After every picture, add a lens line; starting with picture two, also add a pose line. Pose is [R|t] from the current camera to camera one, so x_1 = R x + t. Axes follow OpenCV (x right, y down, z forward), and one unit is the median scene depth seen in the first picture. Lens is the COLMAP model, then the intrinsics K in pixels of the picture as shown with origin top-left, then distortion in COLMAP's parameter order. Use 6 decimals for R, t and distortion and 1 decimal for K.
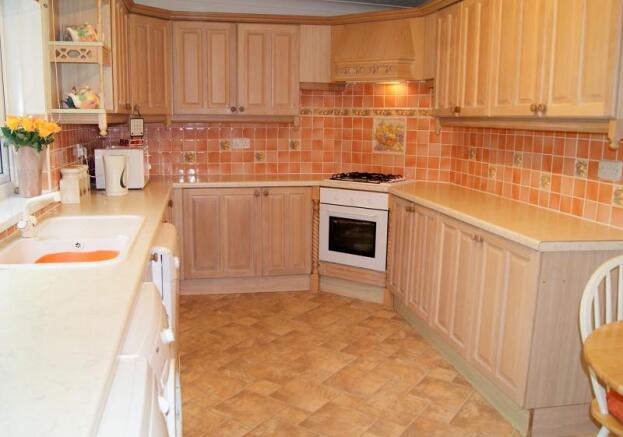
lens RADIAL K [[584.7, 0, 310.8], [0, 584.7, 217.6], [0, 0, 1]] dist [-0.053670, 0.000000]
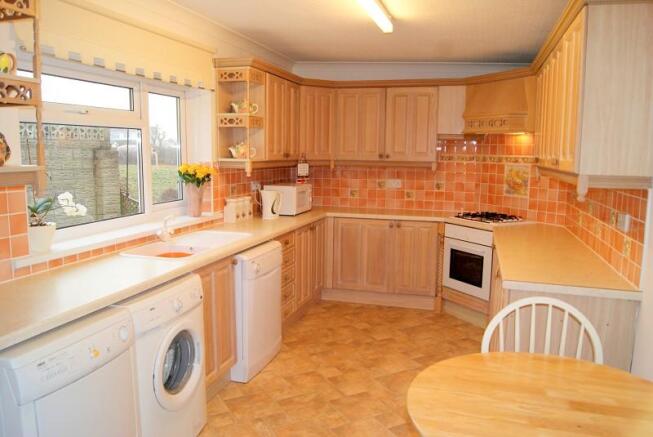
lens RADIAL K [[530.3, 0, 326.7], [0, 530.3, 219.0], [0, 0, 1]] dist [-0.046781, 0.006363]
pose [[0.891212, 0.058979, -0.449736, 0.285035], [-0.080420, 0.996348, -0.028701, -0.010638], [0.446401, 0.061746, 0.892700, -0.054294]]
